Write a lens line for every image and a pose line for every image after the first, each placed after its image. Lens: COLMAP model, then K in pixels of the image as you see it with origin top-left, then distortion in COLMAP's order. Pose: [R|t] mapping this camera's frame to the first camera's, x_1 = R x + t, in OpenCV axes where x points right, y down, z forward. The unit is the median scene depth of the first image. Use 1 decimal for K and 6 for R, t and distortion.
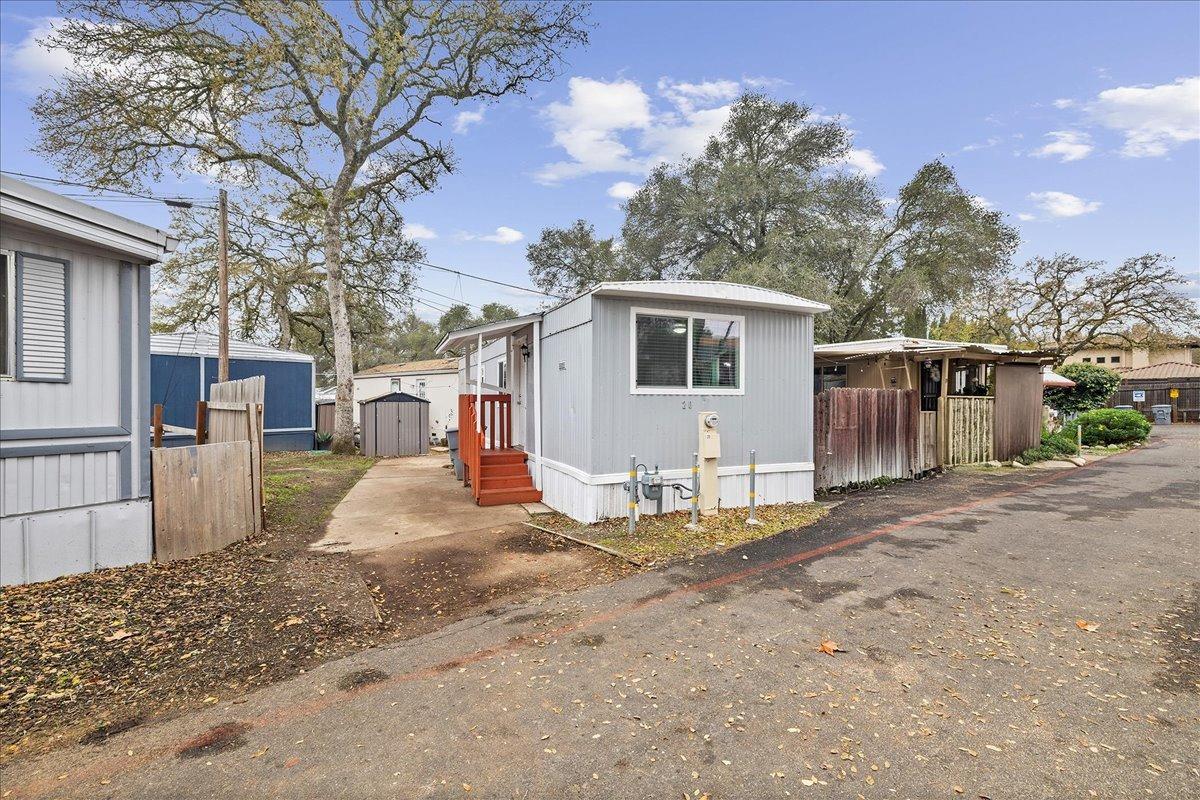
lens RADIAL K [[505.9, 0, 600.1], [0, 505.9, 400.7], [0, 0, 1]] dist [0.001198, -0.000343]
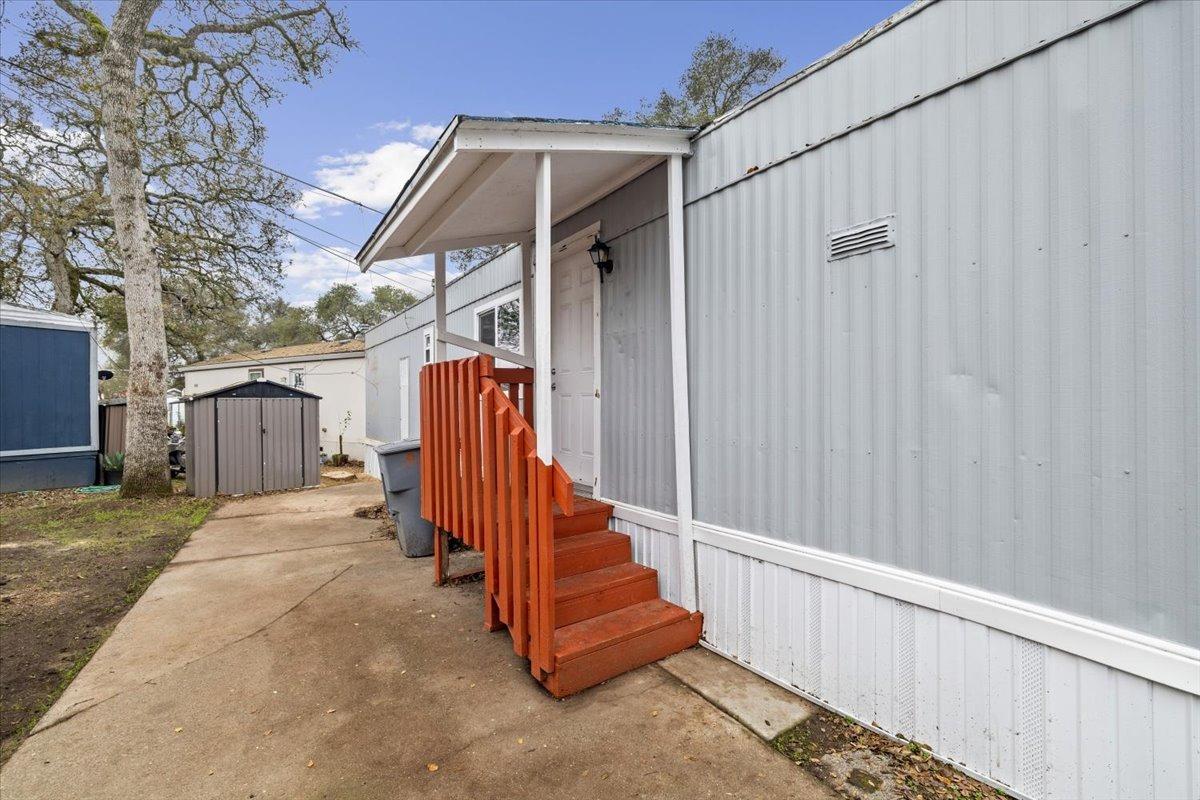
lens RADIAL K [[505.9, 0, 601.4], [0, 505.9, 399.5], [0, 0, 1]] dist [0.001198, -0.000343]
pose [[0.977292, -0.012313, 0.211538, -0.120028], [0.013508, 0.999900, -0.004207, 0.010544], [-0.211465, 0.006969, 0.977361, 0.300271]]
